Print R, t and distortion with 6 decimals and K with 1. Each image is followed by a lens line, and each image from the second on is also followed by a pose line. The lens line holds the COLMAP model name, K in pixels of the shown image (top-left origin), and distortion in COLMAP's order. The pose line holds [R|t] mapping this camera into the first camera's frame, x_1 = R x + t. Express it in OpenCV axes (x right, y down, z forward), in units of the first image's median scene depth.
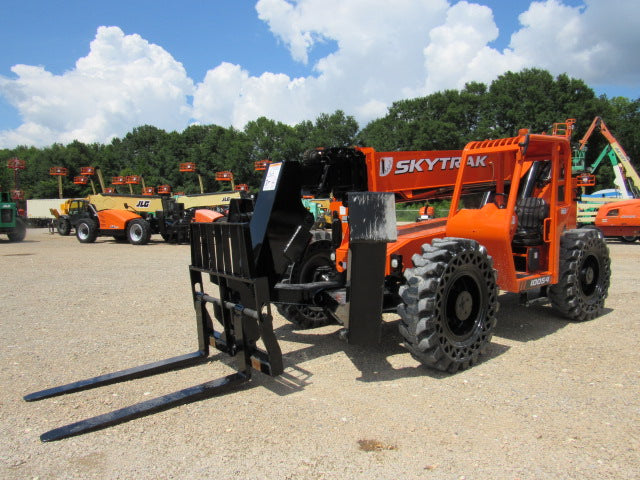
lens RADIAL K [[463.7, 0, 320.0], [0, 463.7, 240.0], [0, 0, 1]] dist [-0.031072, 0.002435]
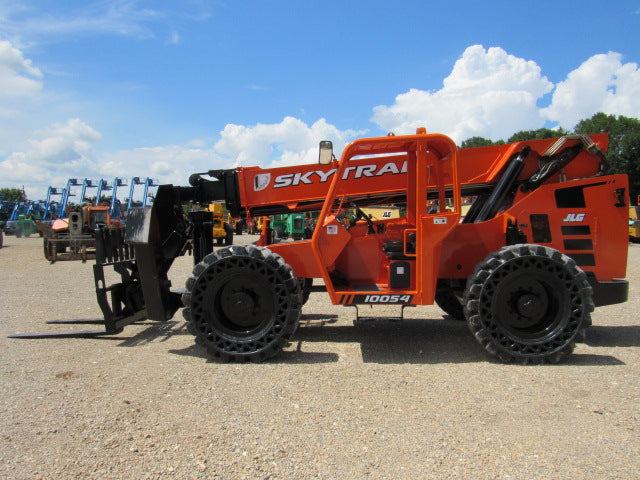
lens RADIAL K [[463.7, 0, 320.0], [0, 463.7, 240.0], [0, 0, 1]] dist [-0.031072, 0.002435]
pose [[0.744412, 0.027607, -0.667150, 0.950755], [-0.041536, 0.999125, -0.005001, -0.014339], [0.666428, 0.031434, 0.744906, 0.229133]]
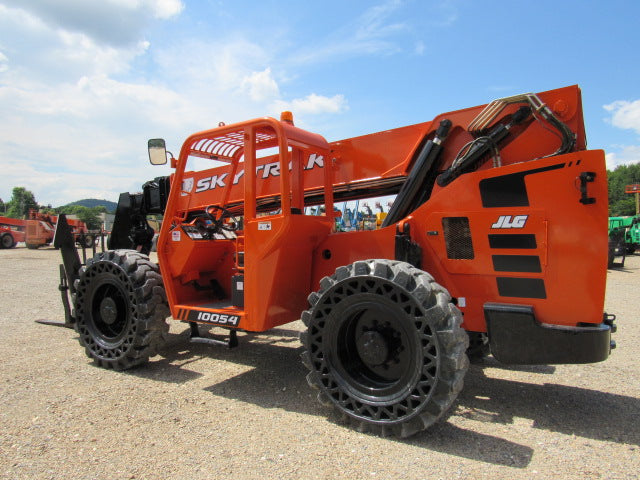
lens RADIAL K [[472.1, 0, 315.9], [0, 472.1, 239.1], [0, 0, 1]] dist [-0.061128, 0.098568]
pose [[0.333776, 0.019486, -0.942451, 1.223647], [-0.063584, 0.997975, -0.001885, -0.047994], [0.940506, 0.060553, 0.334339, 0.859511]]
